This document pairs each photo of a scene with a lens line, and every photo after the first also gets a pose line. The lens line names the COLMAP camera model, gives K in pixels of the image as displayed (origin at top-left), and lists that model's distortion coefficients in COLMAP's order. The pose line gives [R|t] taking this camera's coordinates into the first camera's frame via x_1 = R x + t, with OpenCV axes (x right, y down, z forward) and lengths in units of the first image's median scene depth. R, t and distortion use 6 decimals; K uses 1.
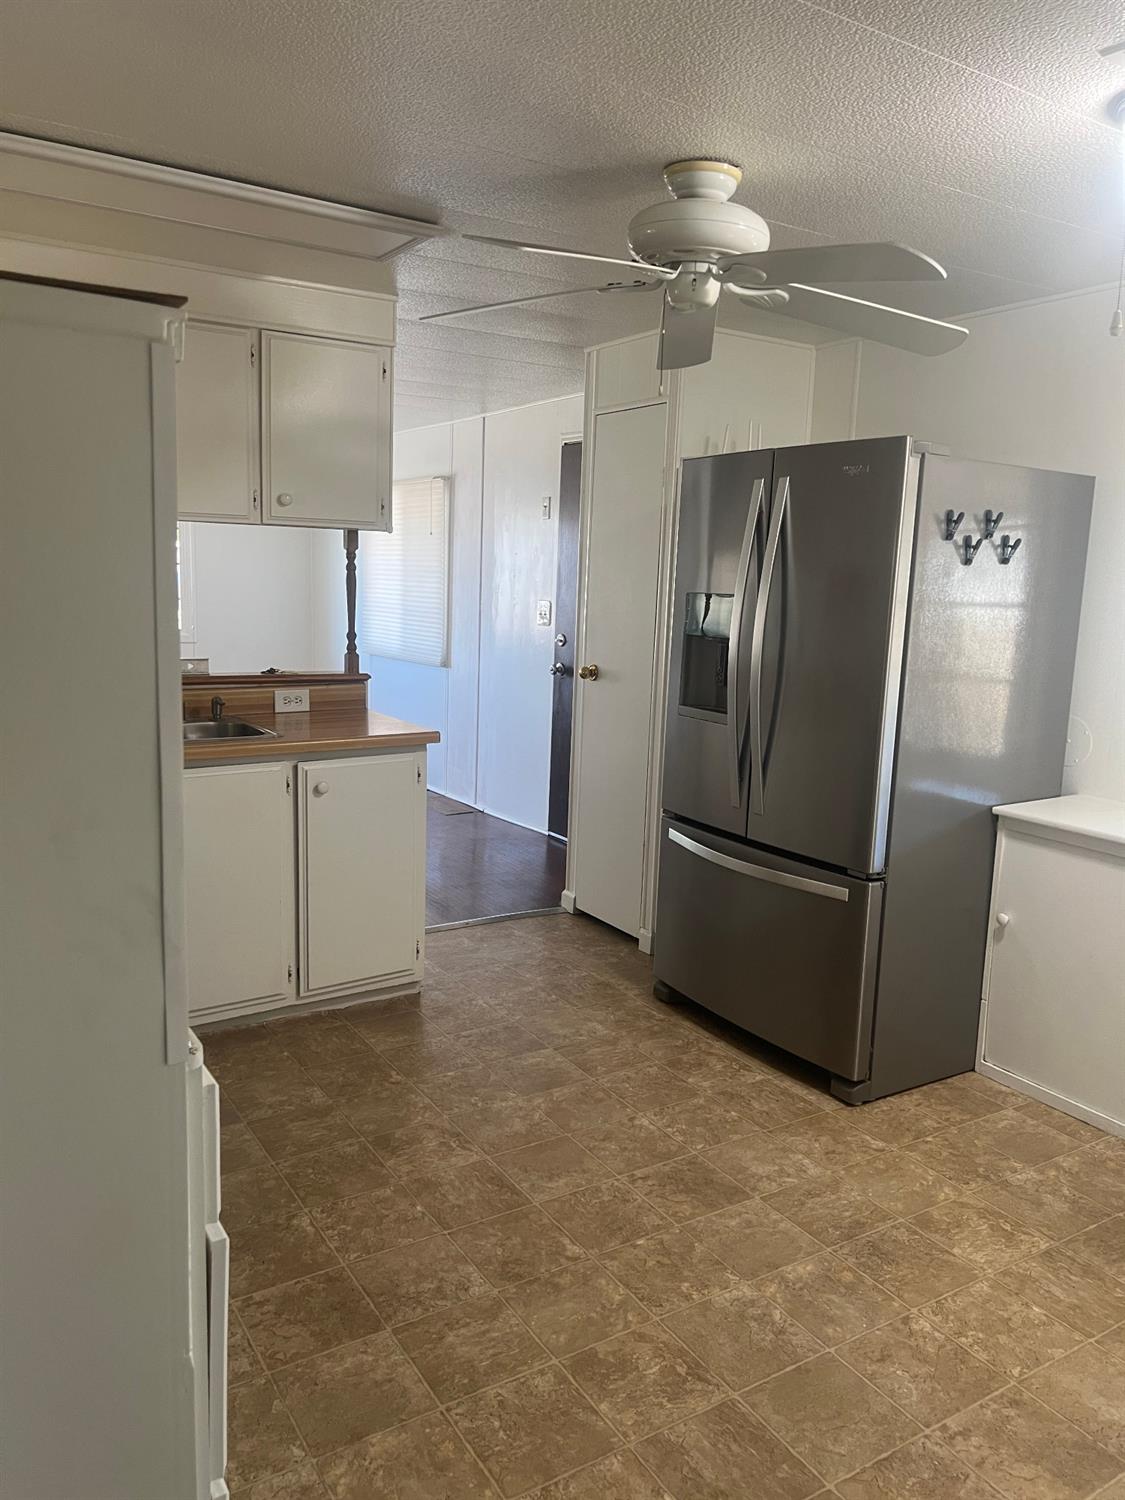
lens RADIAL K [[1132.0, 0, 555.1], [0, 1132.0, 749.4], [0, 0, 1]] dist [0.031723, -0.019951]
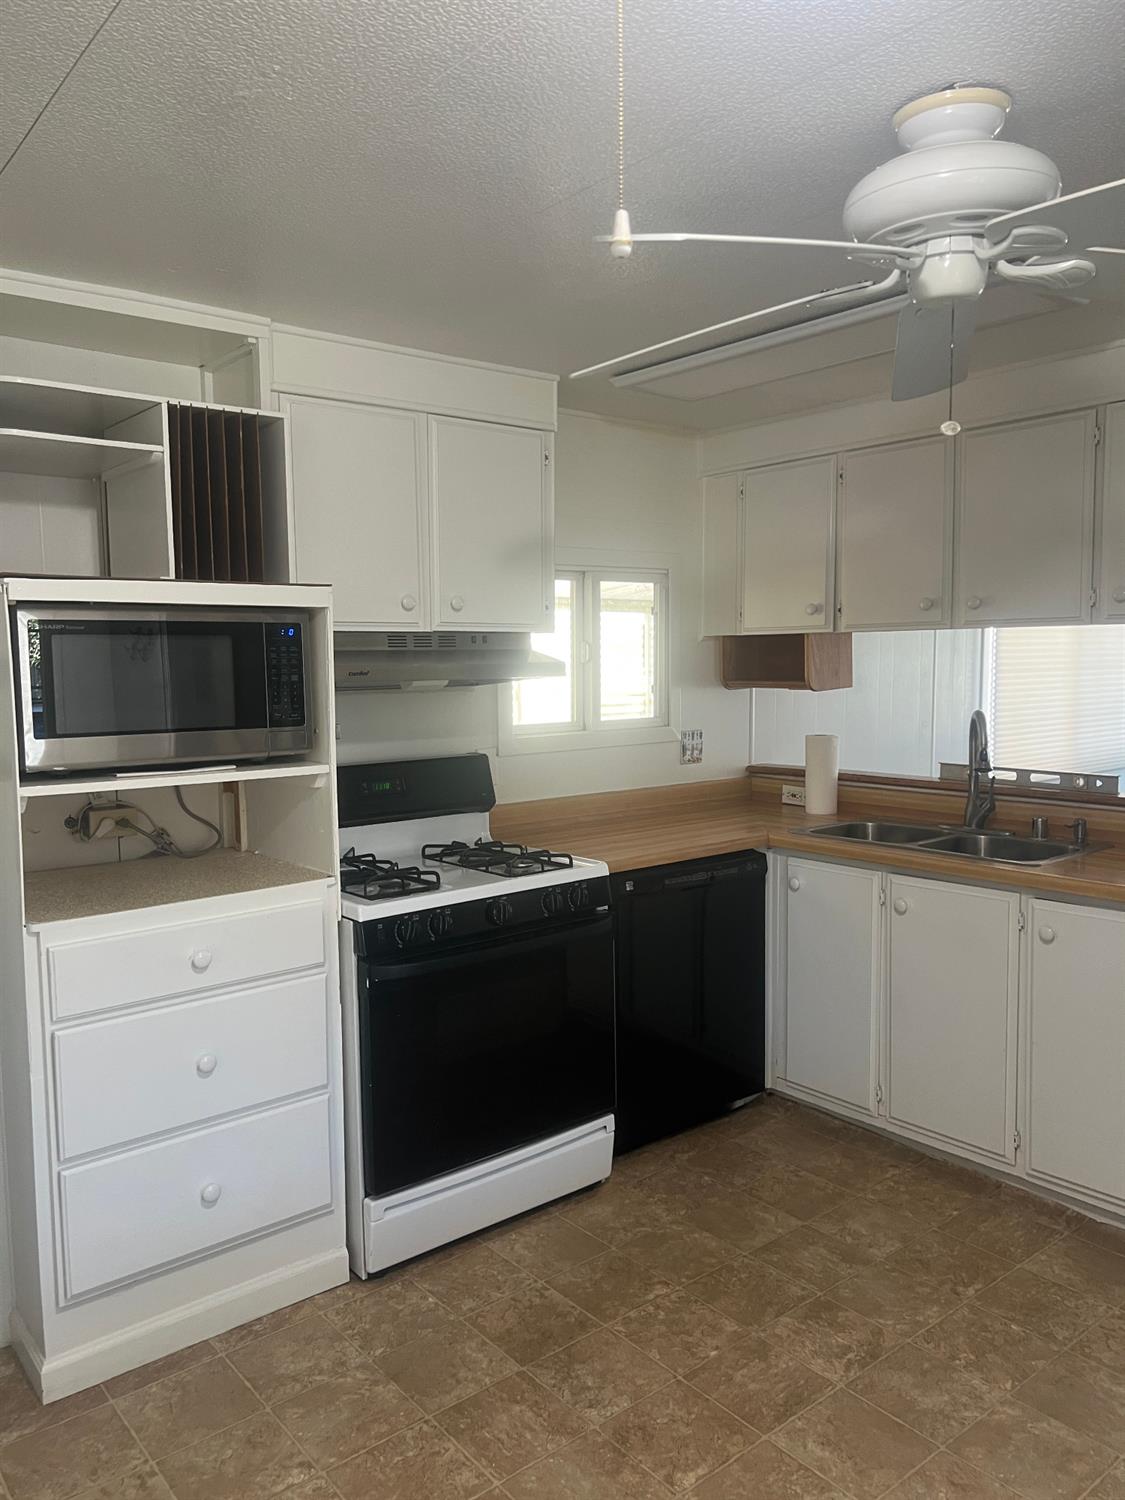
lens RADIAL K [[1132.0, 0, 555.6], [0, 1132.0, 750.6], [0, 0, 1]] dist [0.031723, -0.019951]
pose [[0.116417, 0.052202, -0.991828, 0.751992], [-0.141279, 0.989334, 0.035488, -0.099041], [0.983101, 0.135993, 0.122550, 0.675539]]
